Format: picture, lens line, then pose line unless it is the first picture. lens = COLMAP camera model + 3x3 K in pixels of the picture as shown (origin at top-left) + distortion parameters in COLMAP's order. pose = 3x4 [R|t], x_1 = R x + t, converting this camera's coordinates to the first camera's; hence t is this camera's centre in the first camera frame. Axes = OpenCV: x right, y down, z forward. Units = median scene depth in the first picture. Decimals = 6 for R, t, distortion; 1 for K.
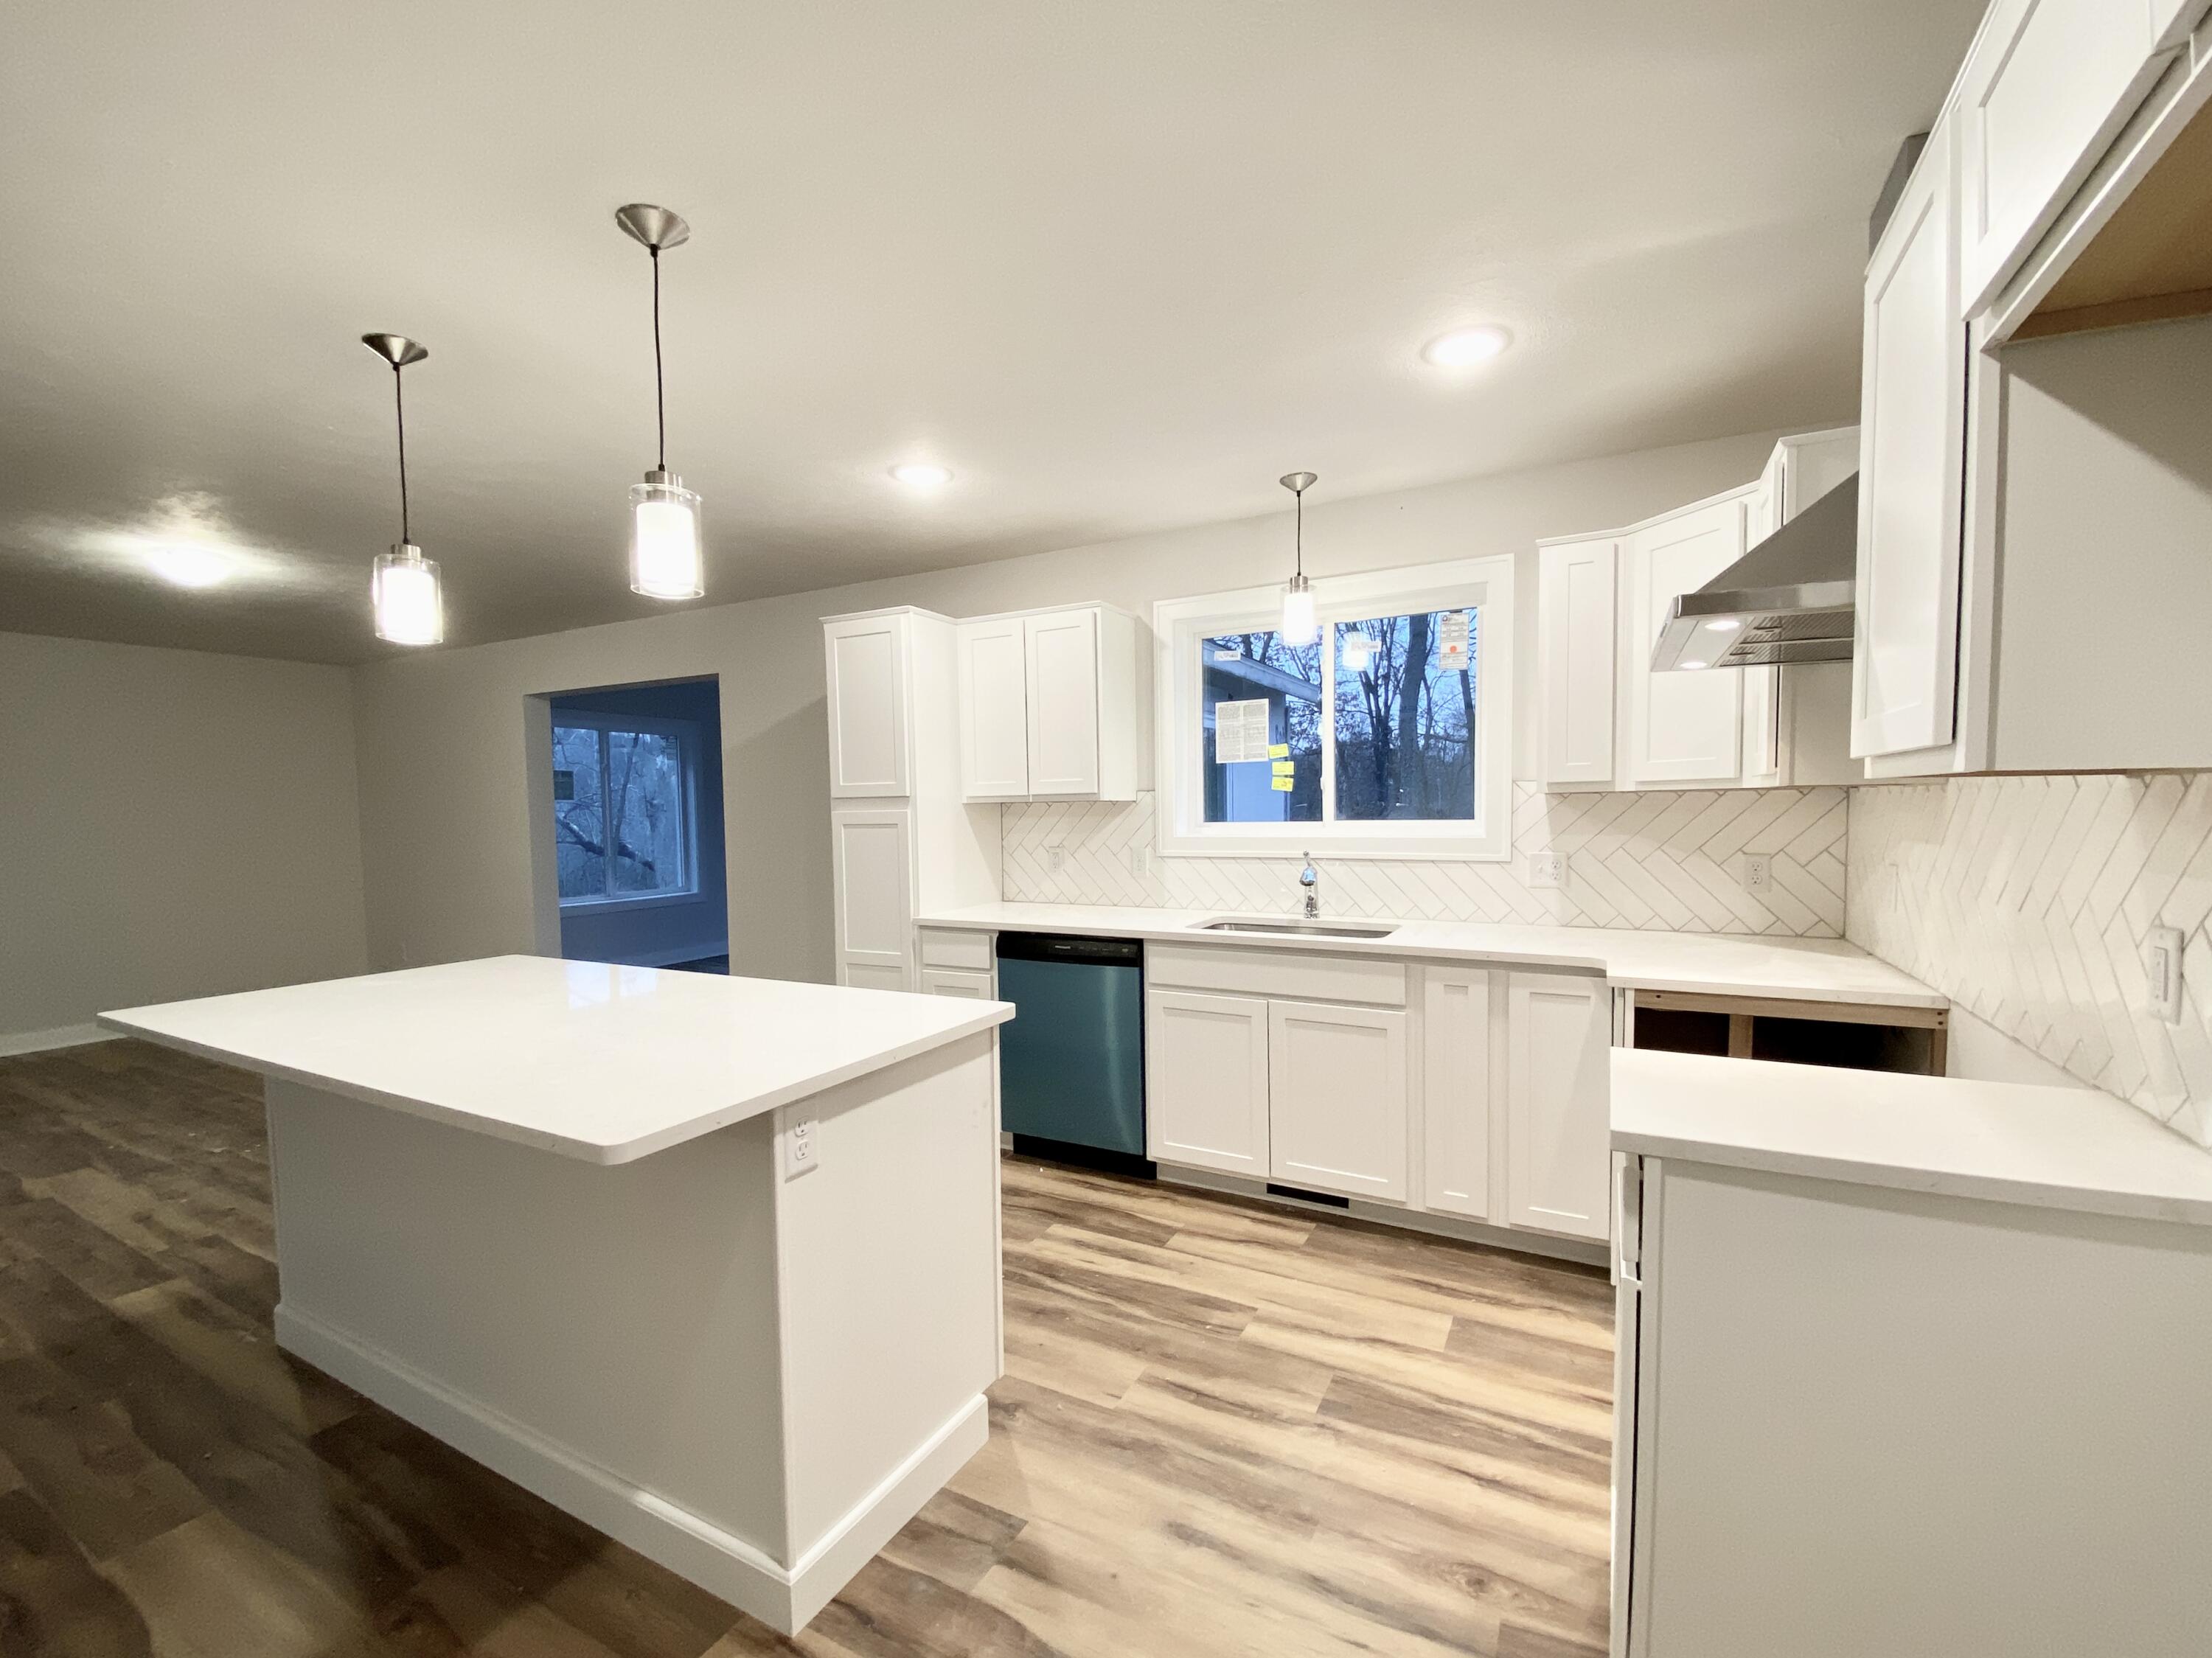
lens RADIAL K [[927.0, 0, 1107.9], [0, 927.0, 854.1], [0, 0, 1]] dist [0.053582, -0.035268]
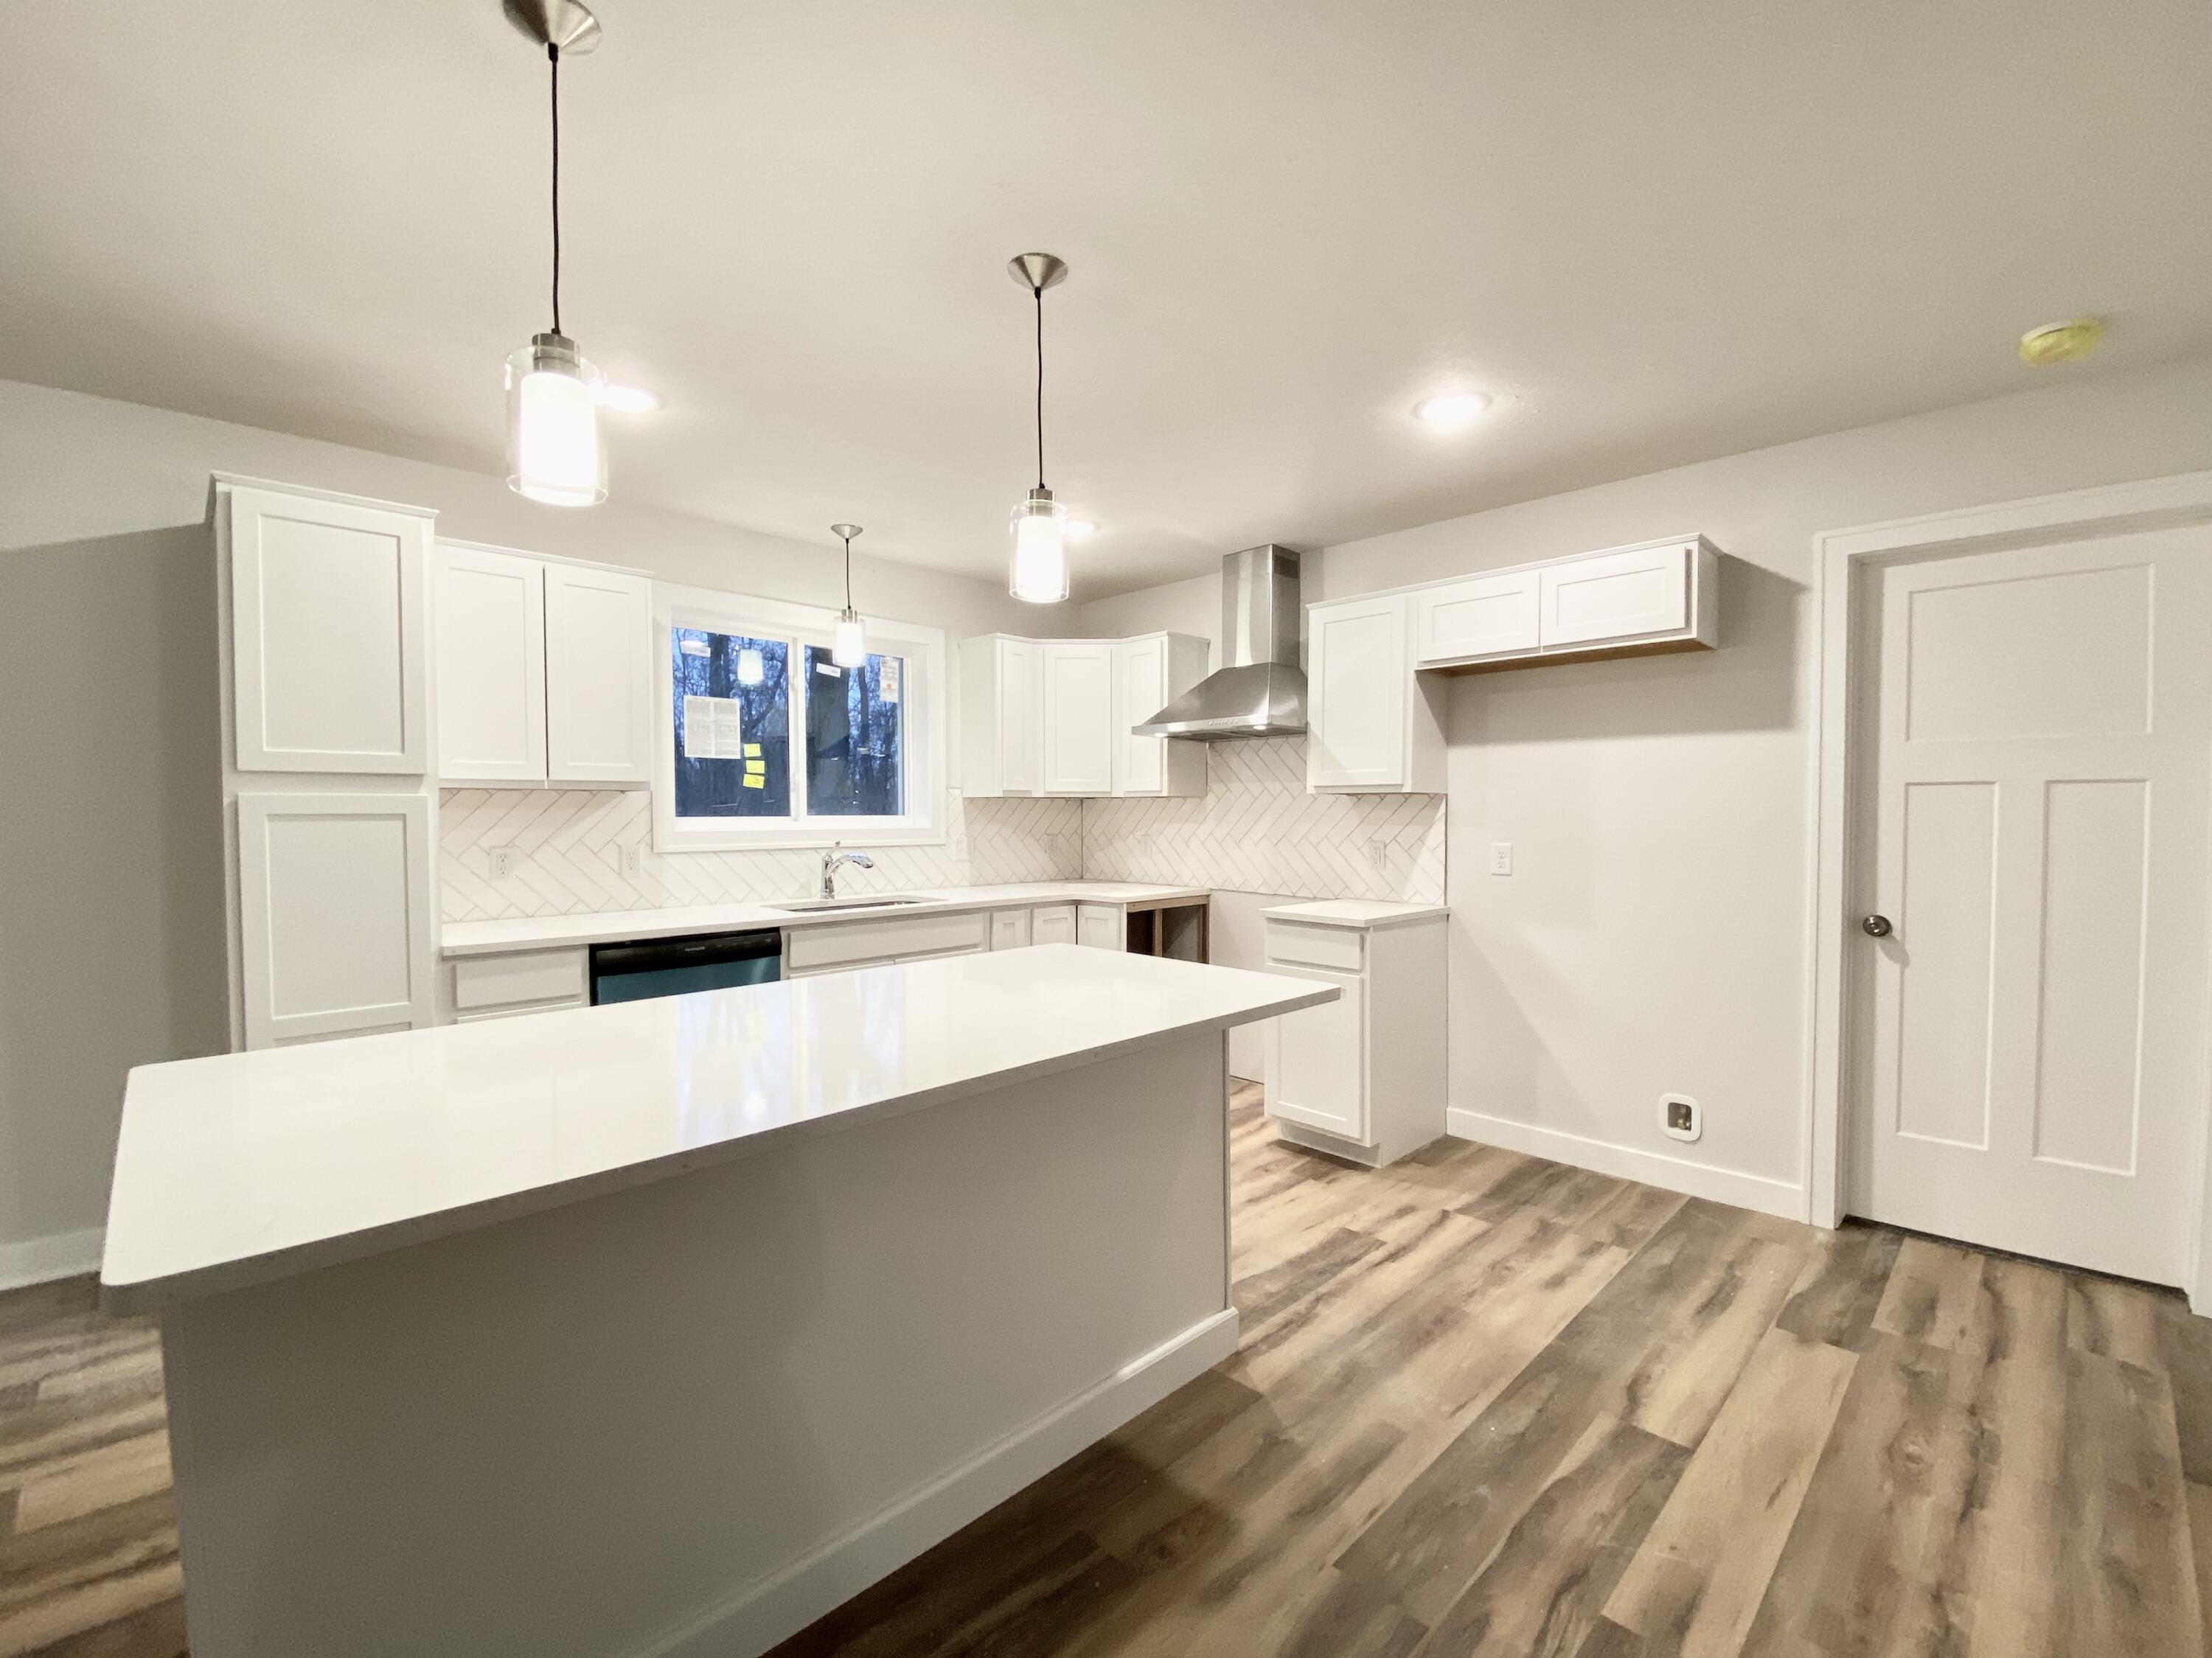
lens RADIAL K [[942.5, 0, 1106.0], [0, 942.5, 829.0], [0, 0, 1]] dist [0.000247, -0.000224]
pose [[0.295089, -0.003761, 0.955462, -0.942438], [0.045488, 0.998914, -0.010117, 0.011616], [-0.954386, 0.046447, 0.294940, 0.380208]]
